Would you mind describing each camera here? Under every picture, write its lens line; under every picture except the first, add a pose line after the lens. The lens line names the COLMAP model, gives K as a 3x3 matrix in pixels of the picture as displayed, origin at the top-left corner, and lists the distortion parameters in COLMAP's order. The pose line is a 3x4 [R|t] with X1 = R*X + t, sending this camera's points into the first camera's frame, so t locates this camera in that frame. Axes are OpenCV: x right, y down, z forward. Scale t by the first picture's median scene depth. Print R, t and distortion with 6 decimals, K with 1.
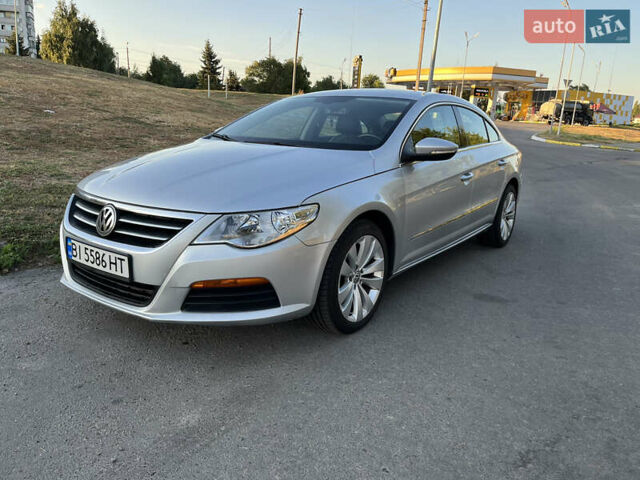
lens RADIAL K [[484.9, 0, 319.2], [0, 484.9, 234.2], [0, 0, 1]] dist [0.072388, -0.111354]
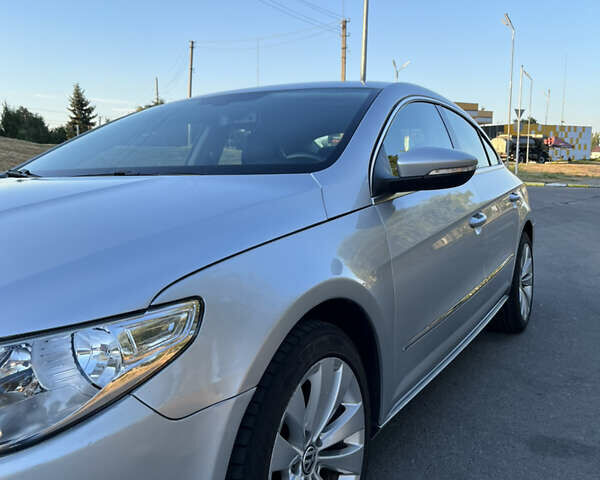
lens RADIAL K [[611.5, 0, 300.0], [0, 611.5, 240.0], [0, 0, 1]] dist [0.019380, 0.020217]
pose [[0.991153, -0.068278, 0.113815, 0.016014], [0.081537, 0.989870, -0.116232, -0.029392], [-0.104726, 0.124484, 0.986679, 0.326973]]
